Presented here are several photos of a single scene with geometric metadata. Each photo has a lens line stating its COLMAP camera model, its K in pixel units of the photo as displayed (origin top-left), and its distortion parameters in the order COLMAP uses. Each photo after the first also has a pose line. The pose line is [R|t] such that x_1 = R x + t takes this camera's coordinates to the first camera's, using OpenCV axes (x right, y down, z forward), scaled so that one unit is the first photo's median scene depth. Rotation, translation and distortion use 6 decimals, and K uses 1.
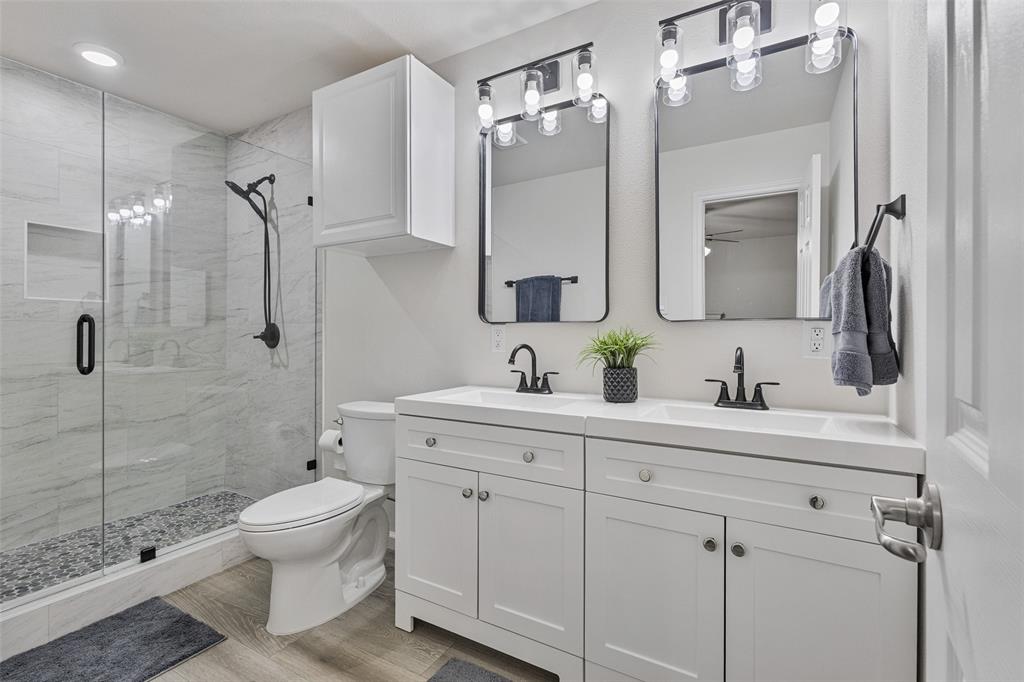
lens RADIAL K [[470.5, 0, 510.4], [0, 470.5, 332.8], [0, 0, 1]] dist [0.008436, -0.001930]
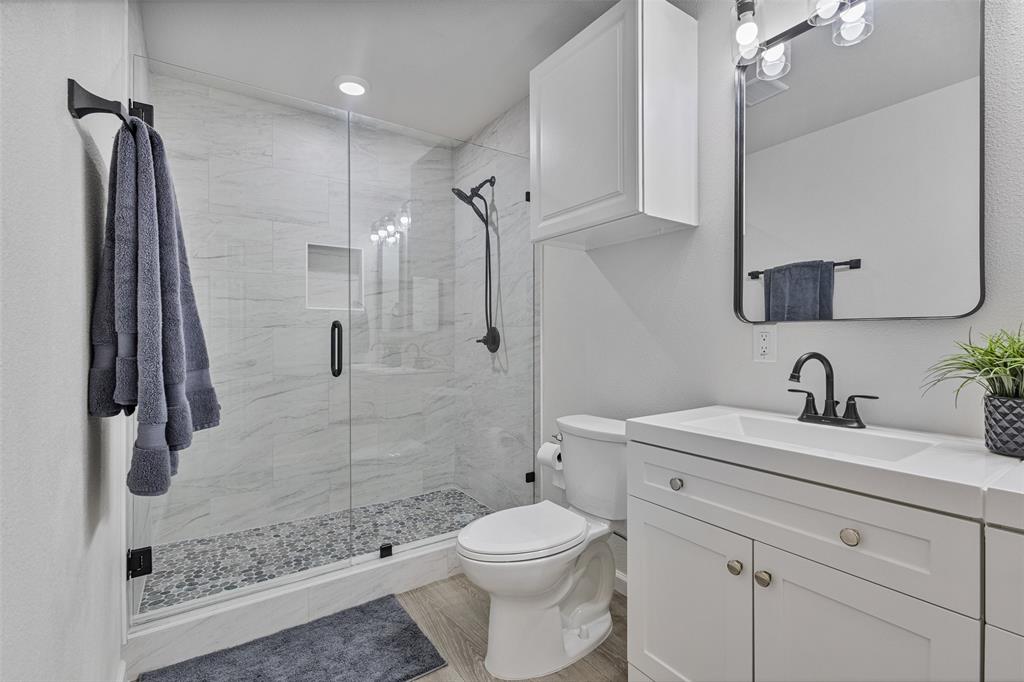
lens RADIAL K [[470.5, 0, 512.3], [0, 470.5, 338.7], [0, 0, 1]] dist [0.008436, -0.001930]
pose [[0.905103, -0.001720, -0.425189, -0.065119], [0.004351, 0.999977, 0.005217, -0.001370], [0.425170, -0.006572, 0.905090, 0.163394]]
